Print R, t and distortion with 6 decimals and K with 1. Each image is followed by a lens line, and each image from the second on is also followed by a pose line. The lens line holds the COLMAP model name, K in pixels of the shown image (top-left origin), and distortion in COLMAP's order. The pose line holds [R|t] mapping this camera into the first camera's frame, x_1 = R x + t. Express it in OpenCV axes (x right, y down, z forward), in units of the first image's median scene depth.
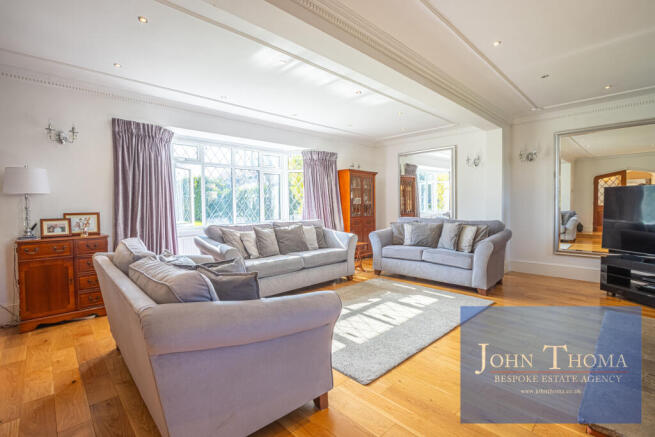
lens RADIAL K [[299.7, 0, 326.7], [0, 299.7, 212.9], [0, 0, 1]] dist [-0.003428, -0.000390]
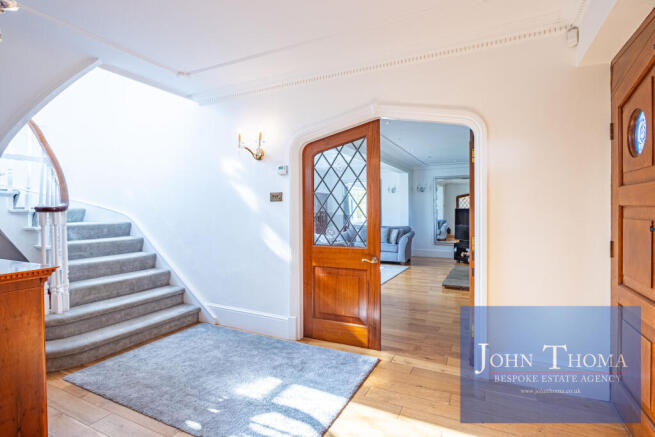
lens RADIAL K [[338.6, 0, 327.8], [0, 338.6, 217.8], [0, 0, 1]] dist [-0.015392, -0.000330]
pose [[0.941508, -0.006980, 0.336918, -0.567061], [0.011007, 0.999889, -0.010042, -0.009420], [-0.336811, 0.013163, 0.941480, -0.754566]]
